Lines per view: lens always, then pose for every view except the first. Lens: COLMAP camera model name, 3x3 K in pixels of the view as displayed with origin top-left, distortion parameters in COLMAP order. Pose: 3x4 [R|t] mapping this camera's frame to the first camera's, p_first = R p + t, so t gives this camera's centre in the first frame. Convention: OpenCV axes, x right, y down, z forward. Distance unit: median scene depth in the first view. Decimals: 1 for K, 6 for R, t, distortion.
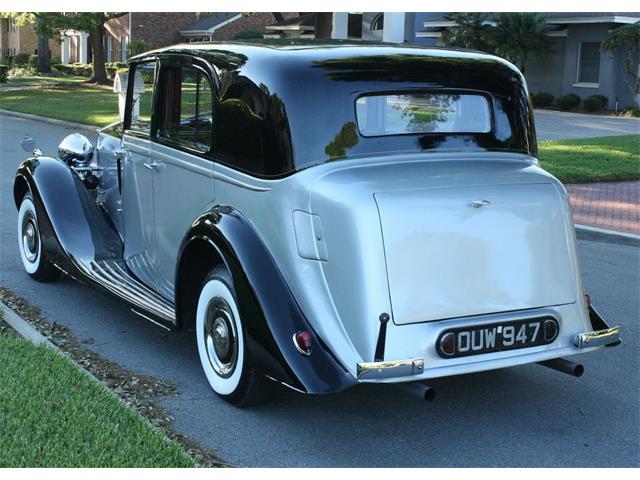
lens RADIAL K [[1149.2, 0, 321.2], [0, 1149.2, 239.6], [0, 0, 1]] dist [-0.078156, 0.000000]
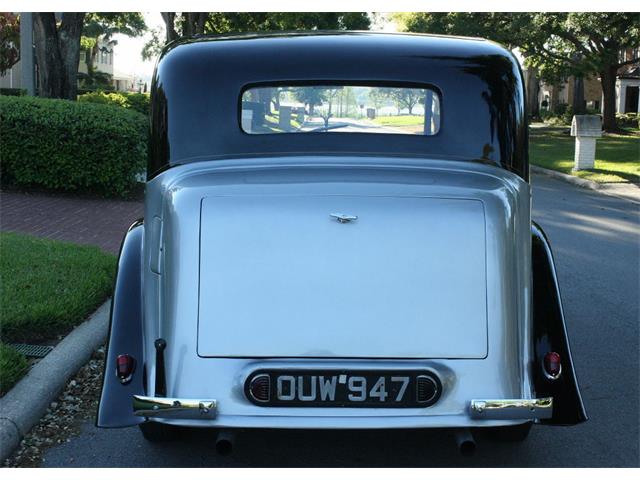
lens RADIAL K [[1149.2, 0, 320.2], [0, 1149.2, 240.0], [0, 0, 1]] dist [-0.078156, 0.000000]
pose [[0.881819, 0.053876, -0.468500, 0.502528], [-0.075357, 0.996785, -0.027211, 0.006472], [0.465528, 0.059300, 0.883044, 0.296466]]
